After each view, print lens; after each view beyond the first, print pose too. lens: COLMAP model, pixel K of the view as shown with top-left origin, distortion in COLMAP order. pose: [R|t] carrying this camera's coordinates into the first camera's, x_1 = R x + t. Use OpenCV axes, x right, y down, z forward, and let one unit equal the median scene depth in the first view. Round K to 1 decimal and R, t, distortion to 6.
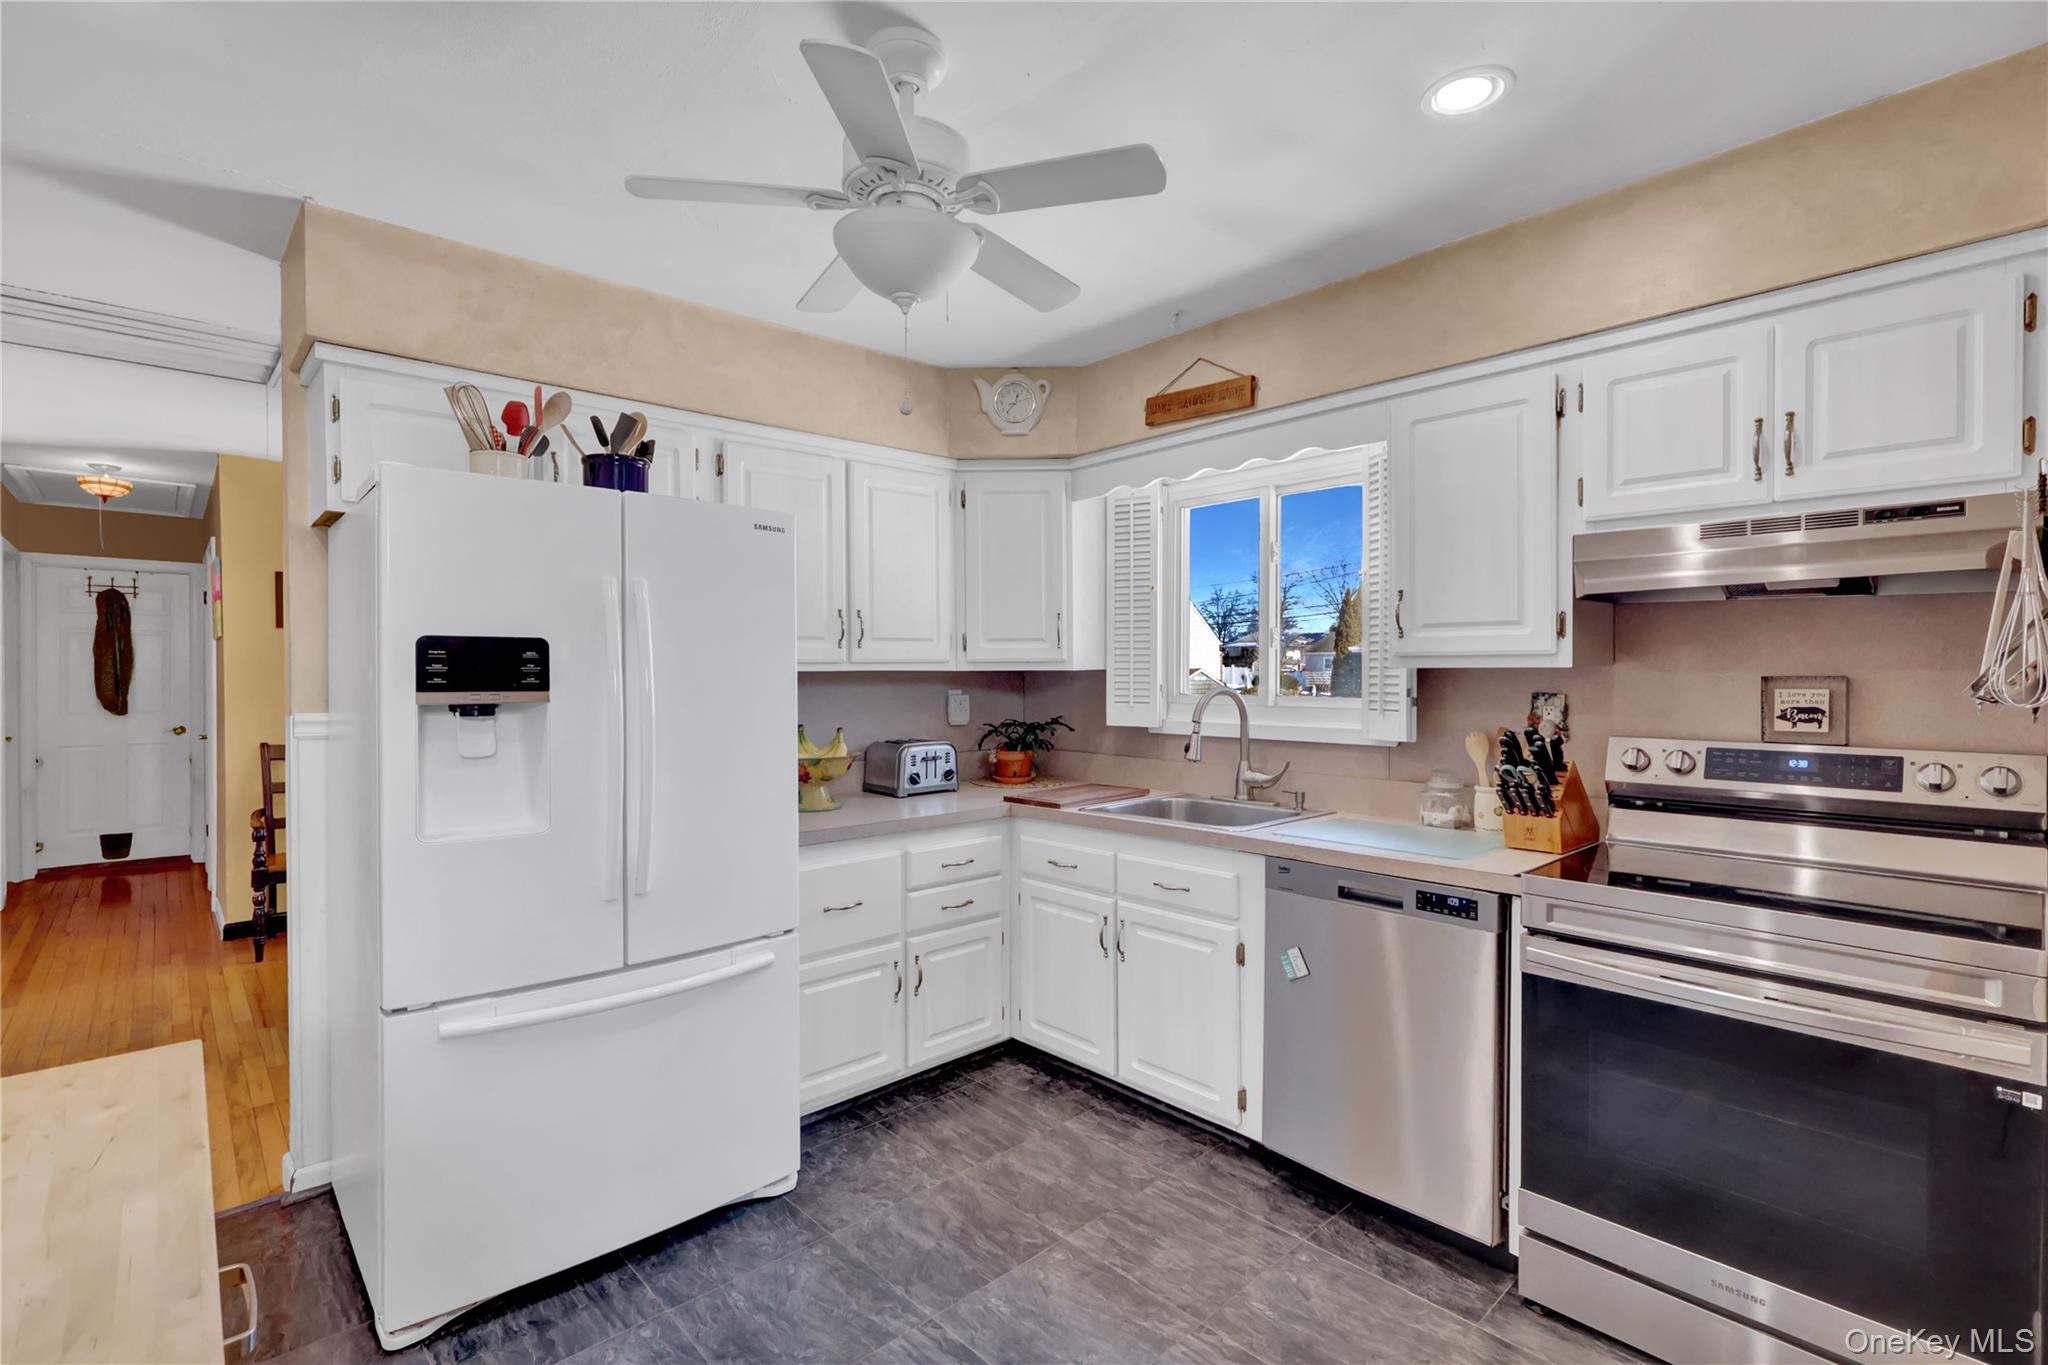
lens RADIAL K [[949.5, 0, 1024.8], [0, 949.5, 677.3], [0, 0, 1]] dist [-0.005116, 0.002227]
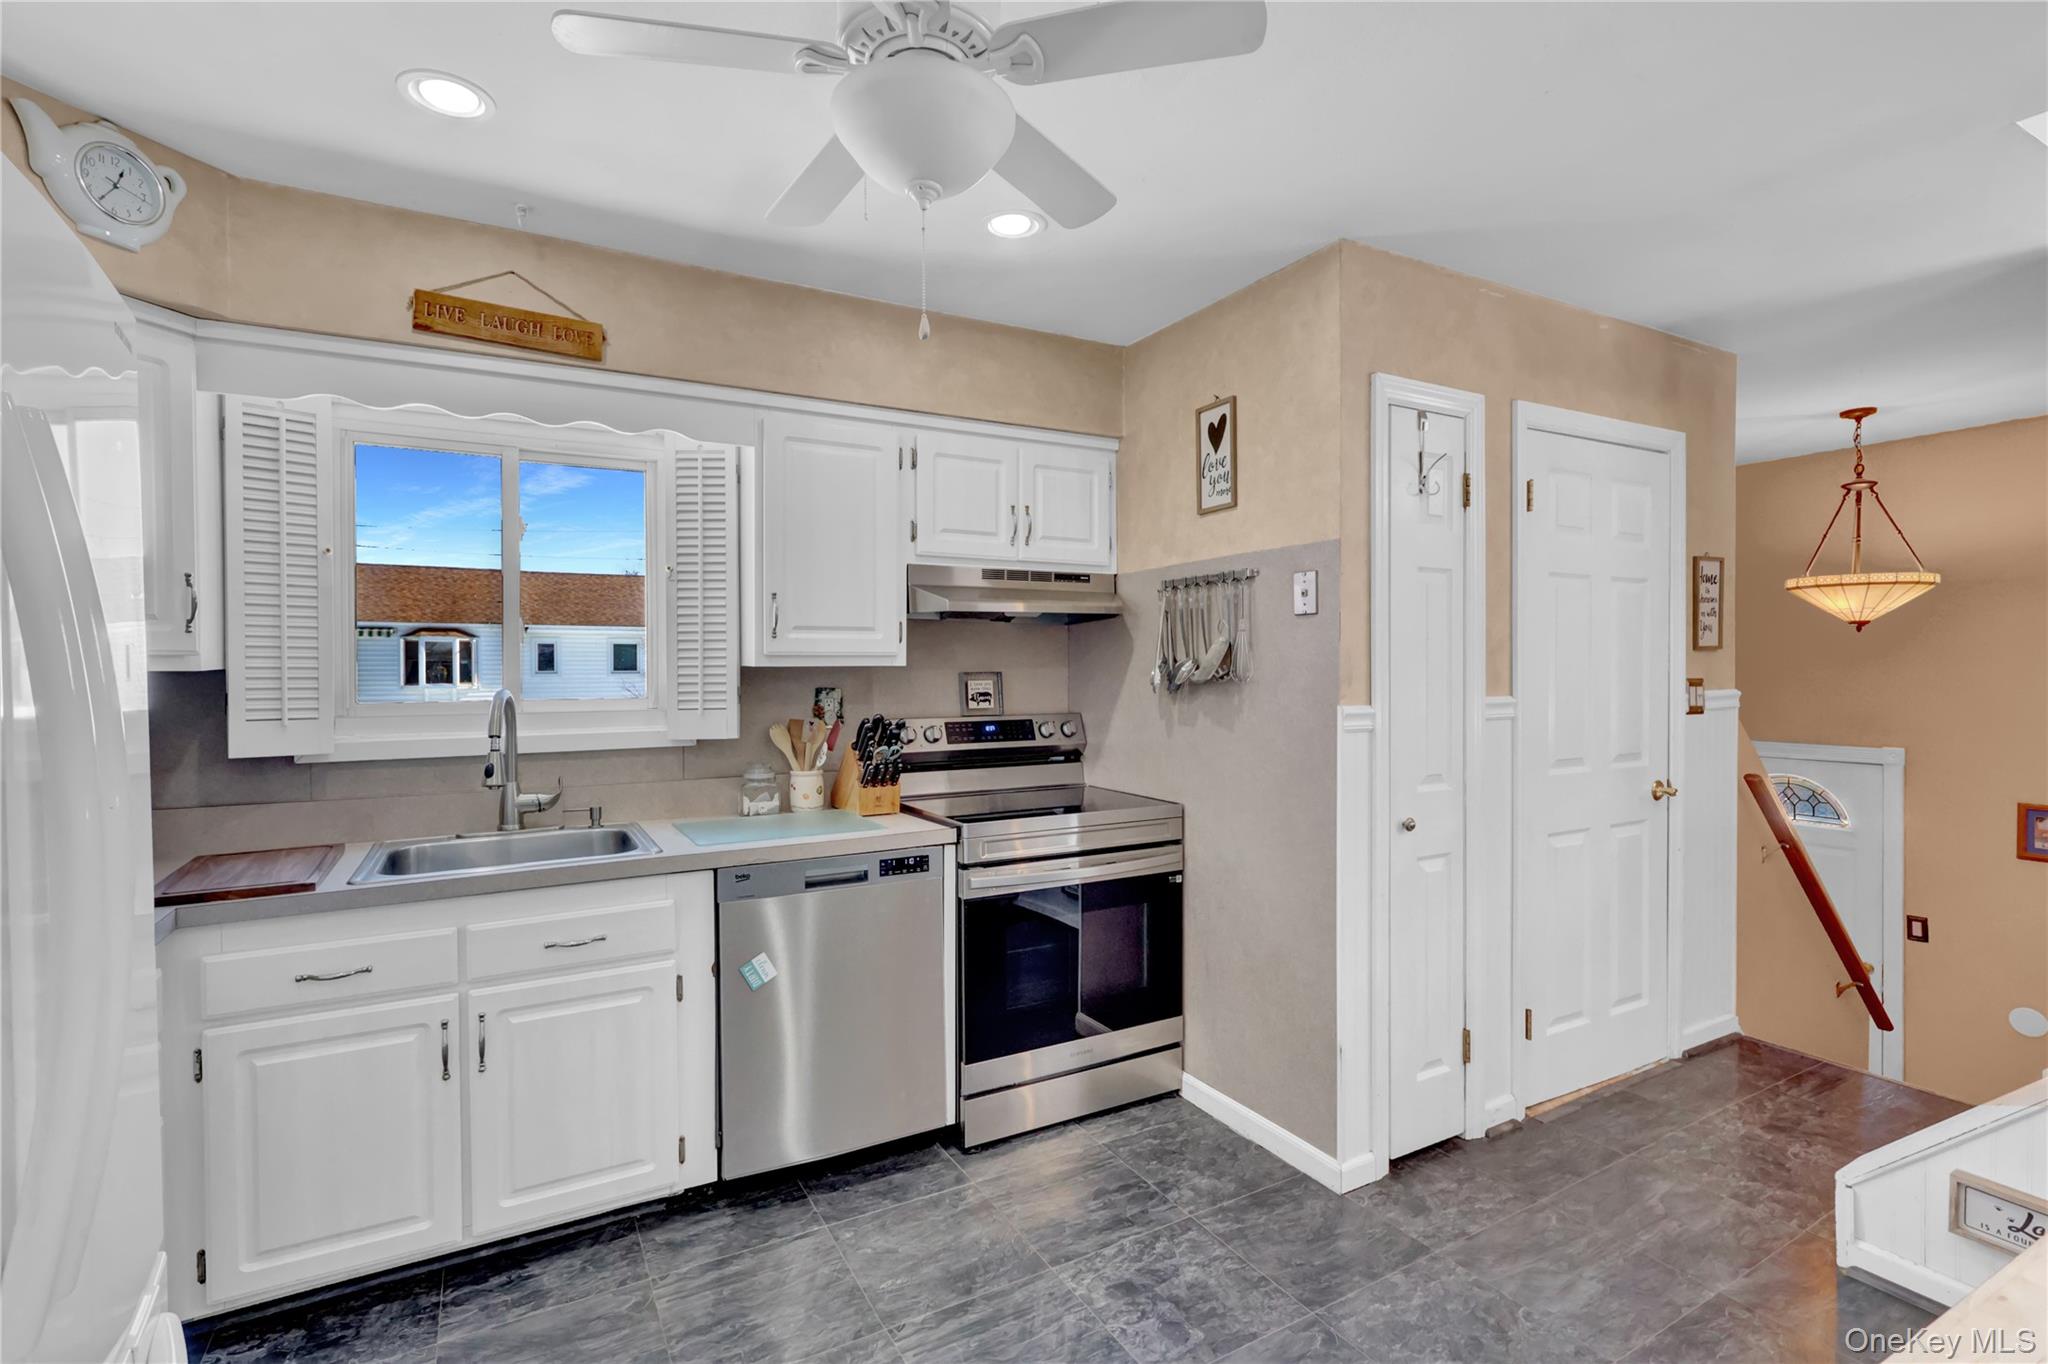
lens RADIAL K [[949.5, 0, 1028.2], [0, 949.5, 676.7], [0, 0, 1]] dist [-0.005116, 0.002227]
pose [[0.228435, -0.008003, 0.973526, -0.538825], [0.012209, 0.999911, 0.005356, -0.000680], [-0.973483, 0.010662, 0.228512, 0.457667]]
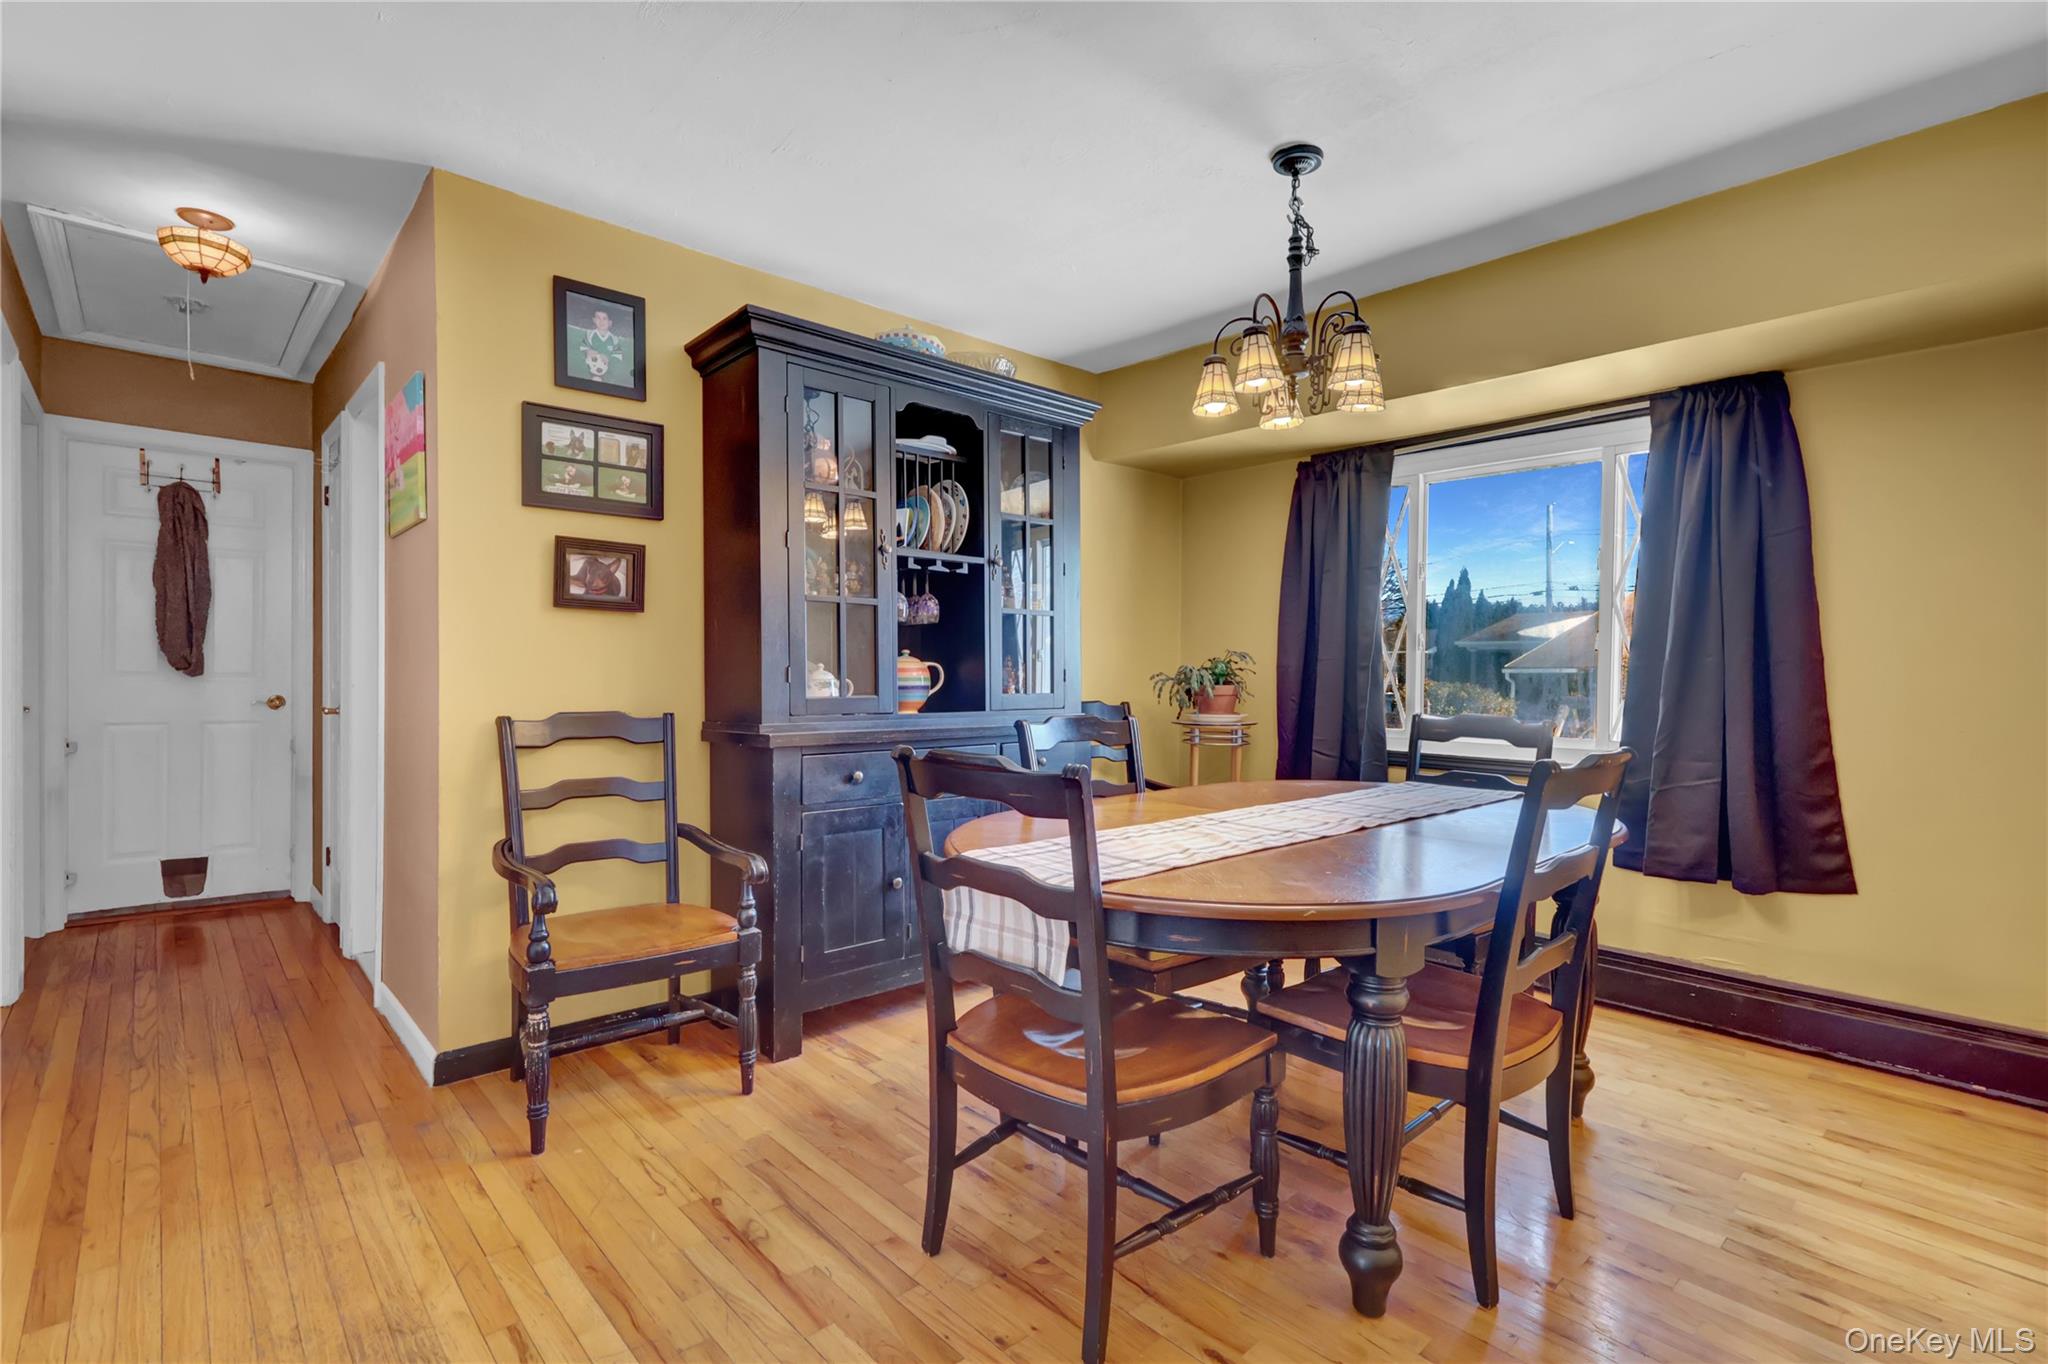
lens RADIAL K [[949.5, 0, 1002.7], [0, 949.5, 685.5], [0, 0, 1]] dist [-0.005116, 0.002227]
pose [[0.999885, 0.013019, -0.007815, -0.902723], [-0.012951, 0.999879, 0.008674, 0.076545], [0.007927, -0.008572, 0.999932, 0.810655]]
